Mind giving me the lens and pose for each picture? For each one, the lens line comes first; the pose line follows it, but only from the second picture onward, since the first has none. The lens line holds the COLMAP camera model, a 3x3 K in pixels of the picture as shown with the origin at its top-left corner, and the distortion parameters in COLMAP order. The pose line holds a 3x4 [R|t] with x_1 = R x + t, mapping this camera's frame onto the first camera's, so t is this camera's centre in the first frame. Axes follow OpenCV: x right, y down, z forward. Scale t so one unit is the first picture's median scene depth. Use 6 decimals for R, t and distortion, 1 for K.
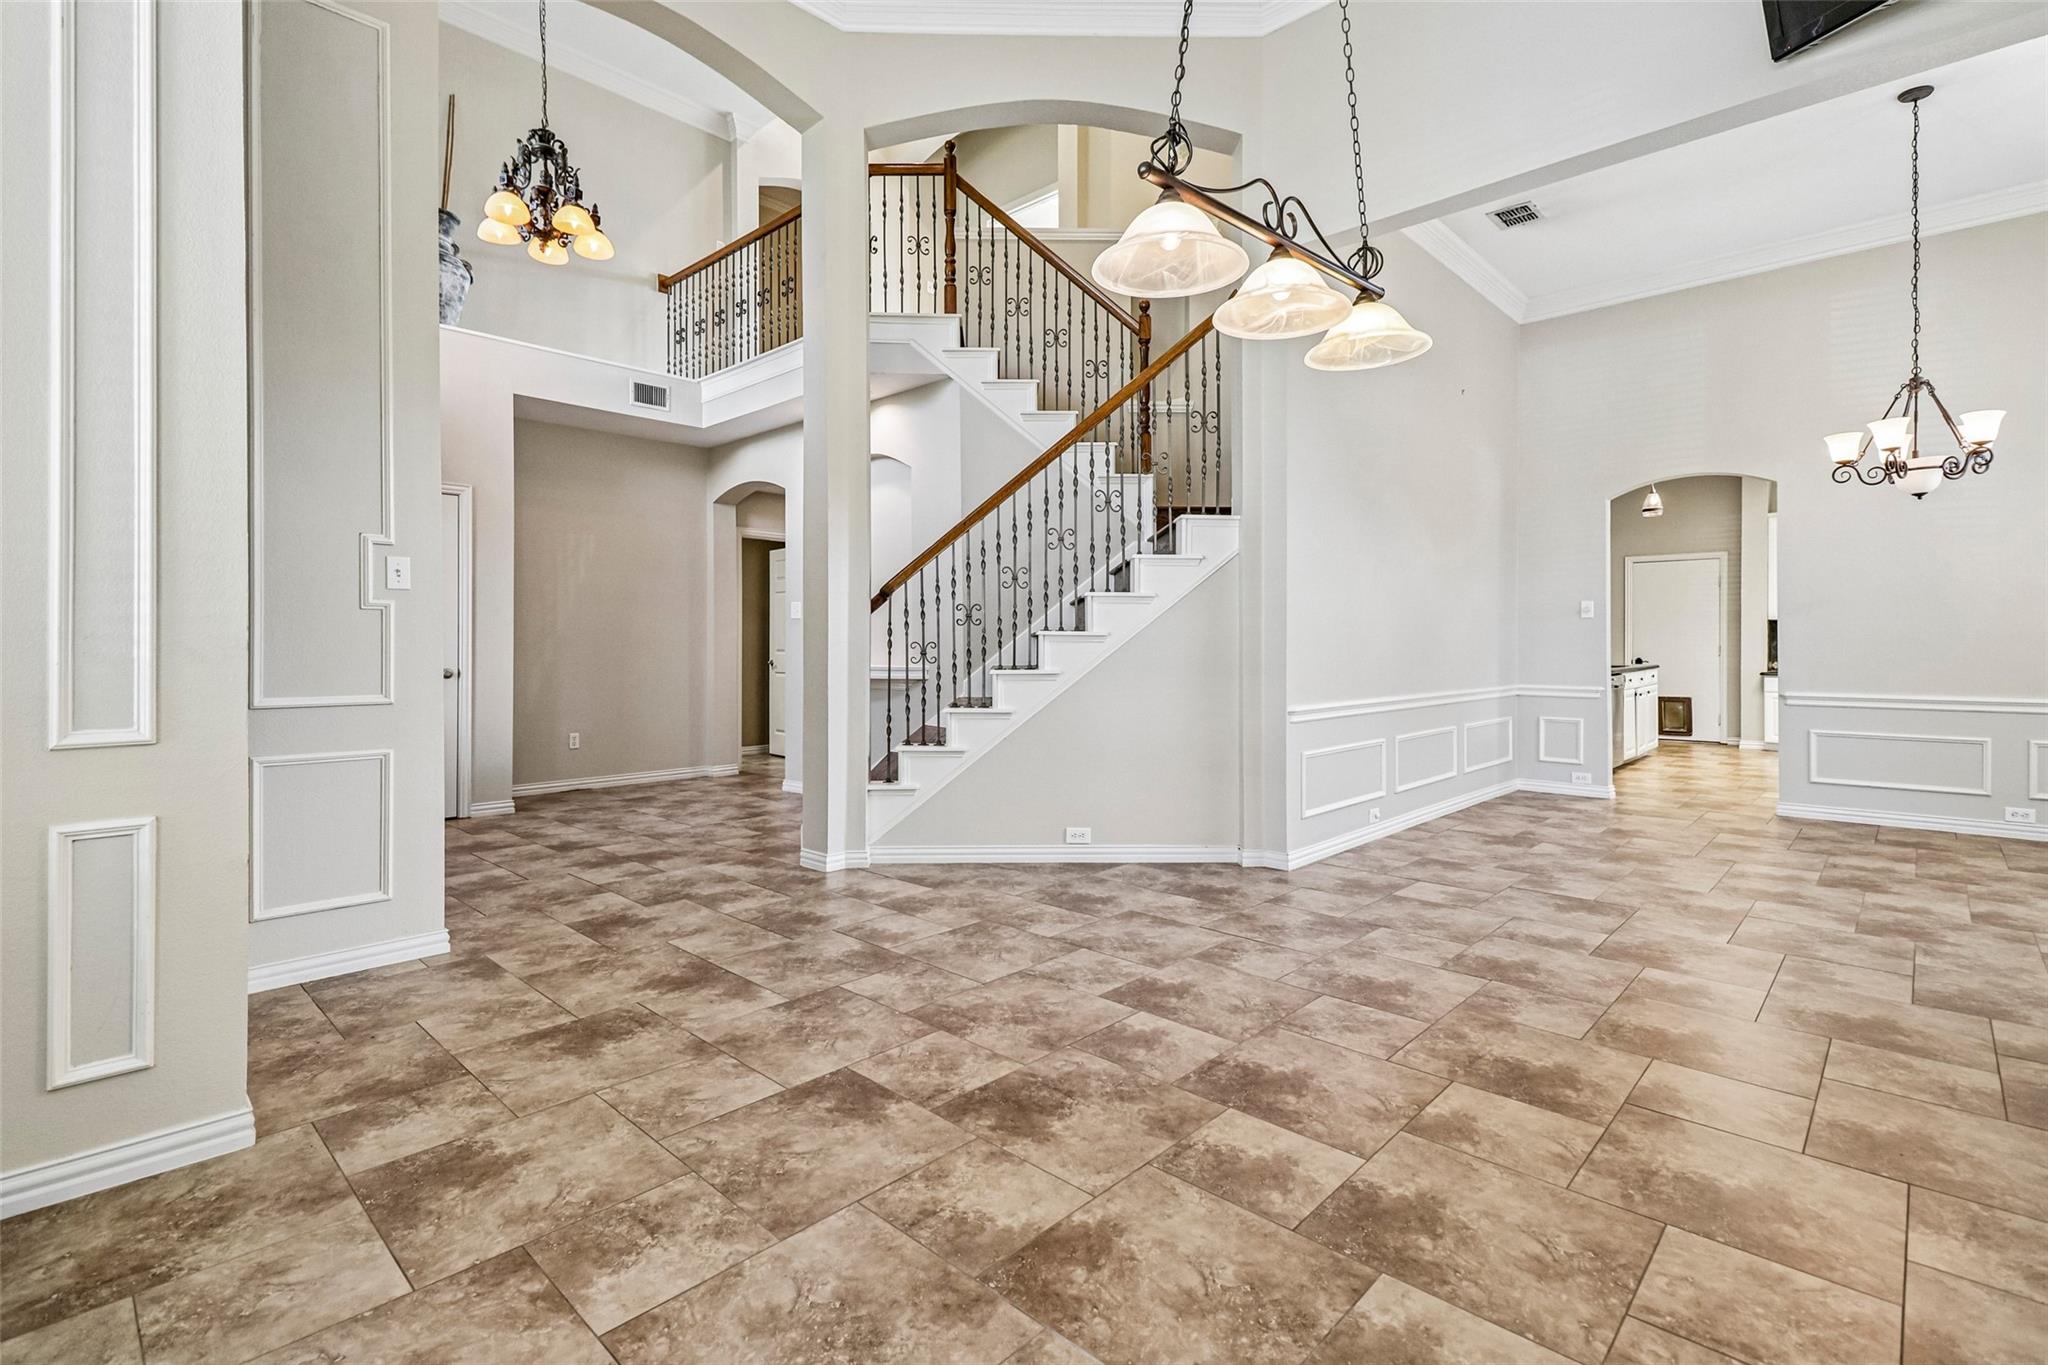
lens RADIAL K [[960.1, 0, 990.4], [0, 960.1, 635.7], [0, 0, 1]] dist [0.013610, -0.008741]
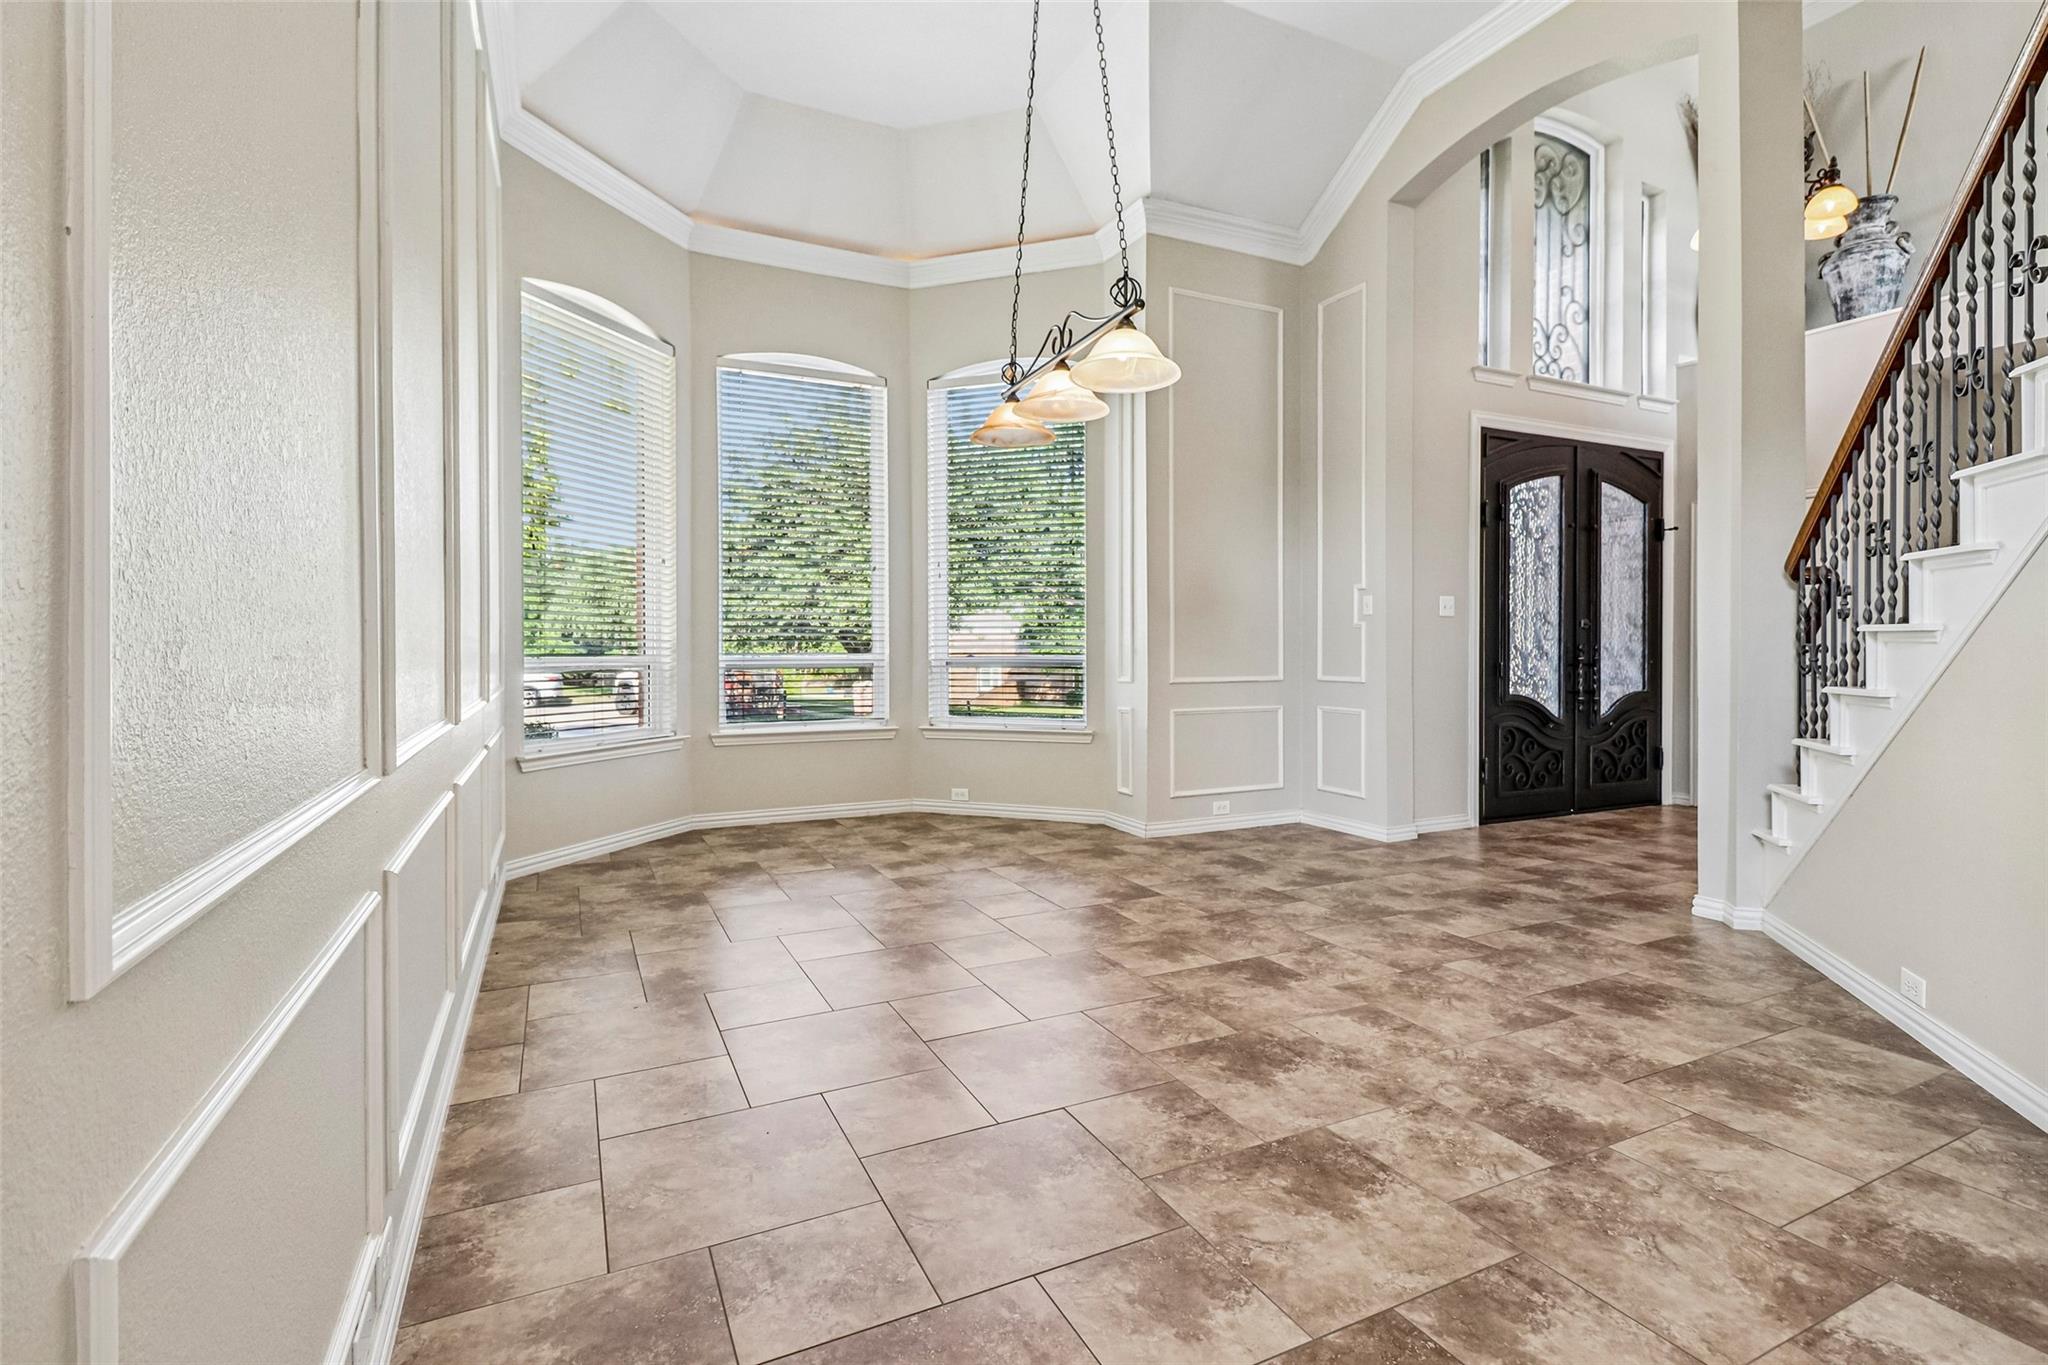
lens RADIAL K [[960.1, 0, 1025.9], [0, 960.1, 664.2], [0, 0, 1]] dist [0.013610, -0.008741]
pose [[-0.338652, 0.014324, -0.940803, 1.216329], [0.002443, 0.999894, 0.014344, 0.014775], [0.940909, 0.002559, -0.338651, 1.080722]]
